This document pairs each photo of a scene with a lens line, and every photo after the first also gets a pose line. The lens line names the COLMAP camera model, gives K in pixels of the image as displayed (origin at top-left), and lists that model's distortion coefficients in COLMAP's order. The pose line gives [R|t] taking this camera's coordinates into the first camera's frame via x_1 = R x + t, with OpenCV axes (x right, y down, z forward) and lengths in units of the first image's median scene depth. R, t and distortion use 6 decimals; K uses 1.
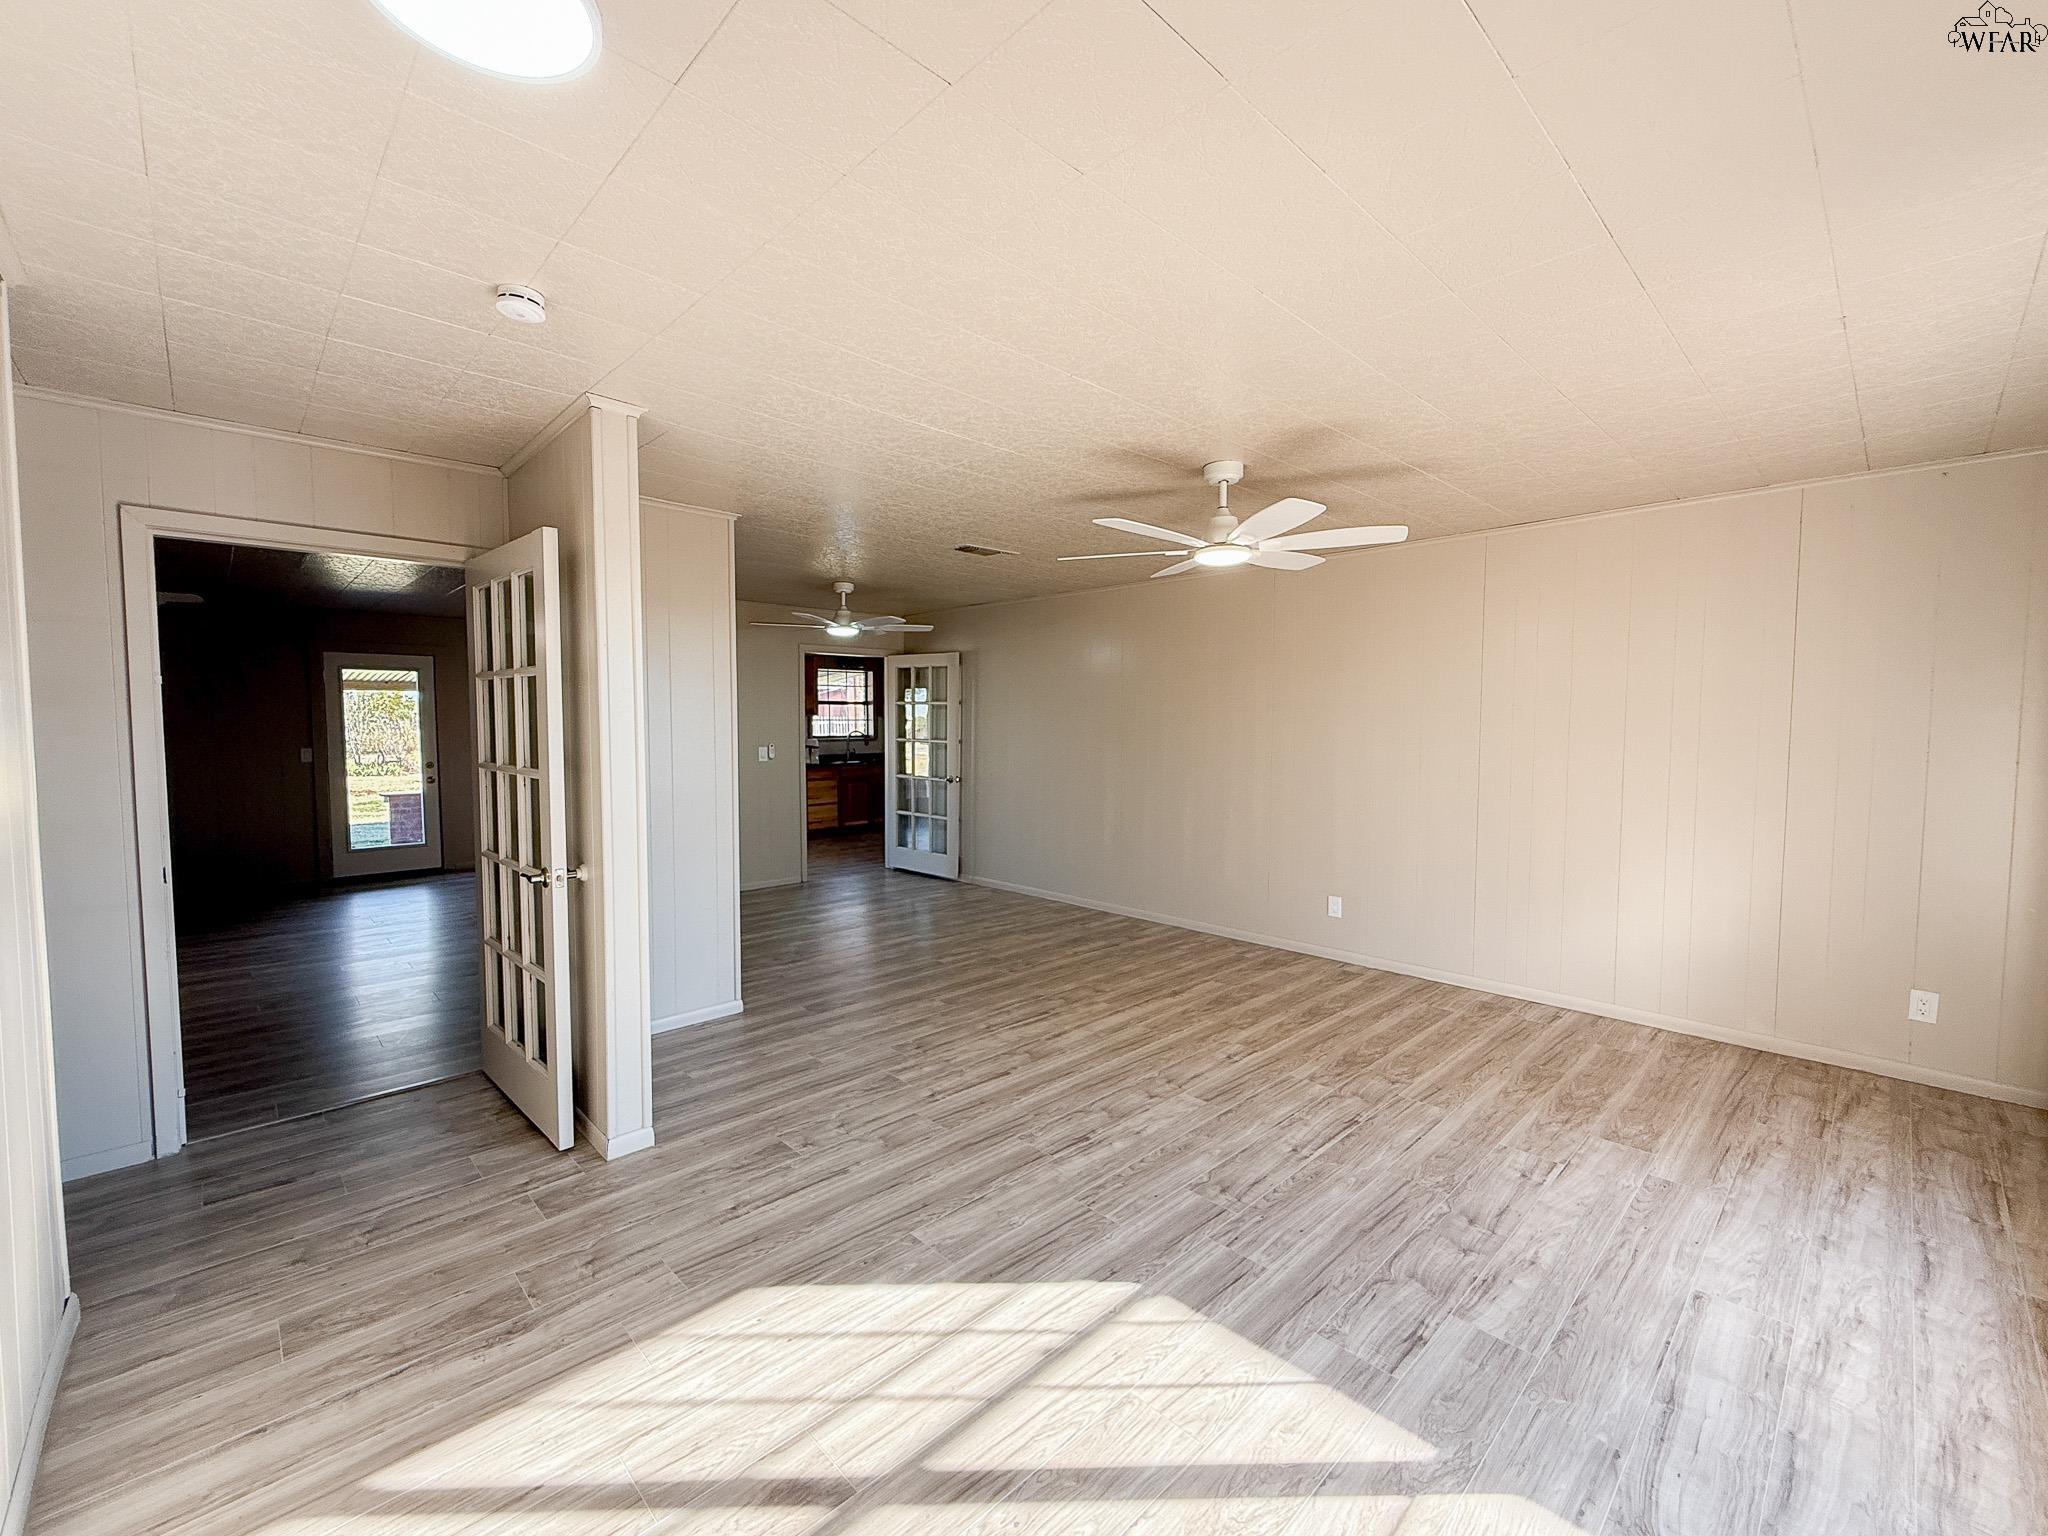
lens RADIAL K [[837.6, 0, 1017.3], [0, 837.6, 778.1], [0, 0, 1]] dist [0.006696, 0.000540]
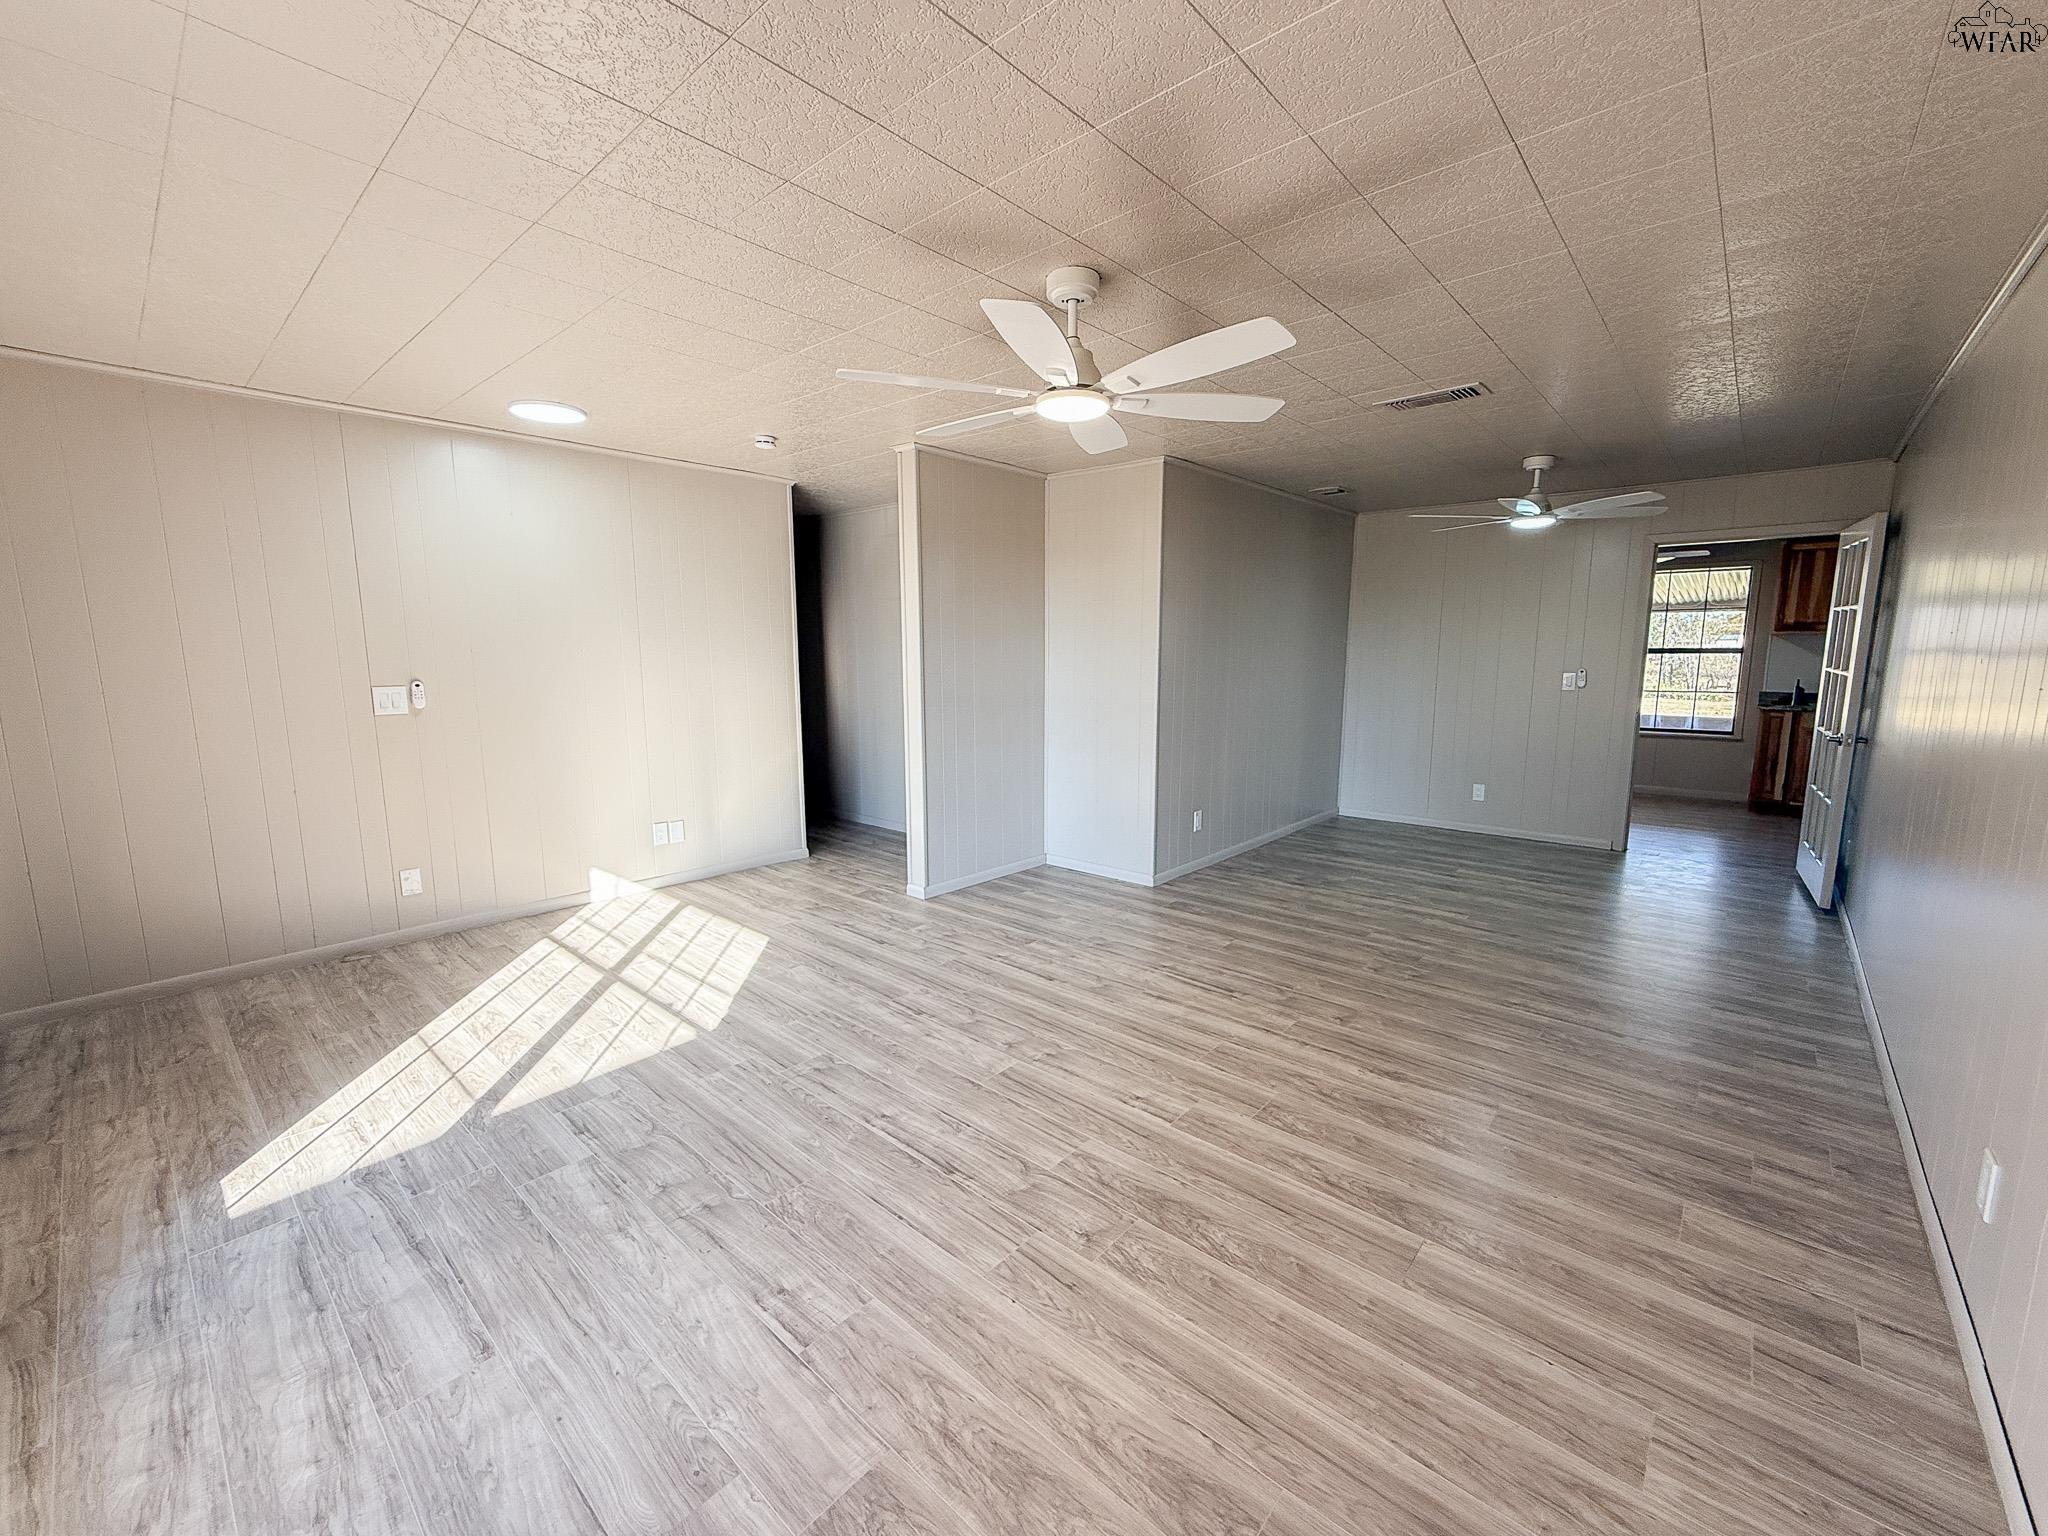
lens RADIAL K [[837.6, 0, 1050.8], [0, 837.6, 765.3], [0, 0, 1]] dist [0.006696, 0.000540]
pose [[0.092013, 0.137420, -0.986230, 0.882525], [-0.062393, 0.989281, 0.132024, -0.043131], [0.993801, 0.049386, 0.099601, 0.799131]]
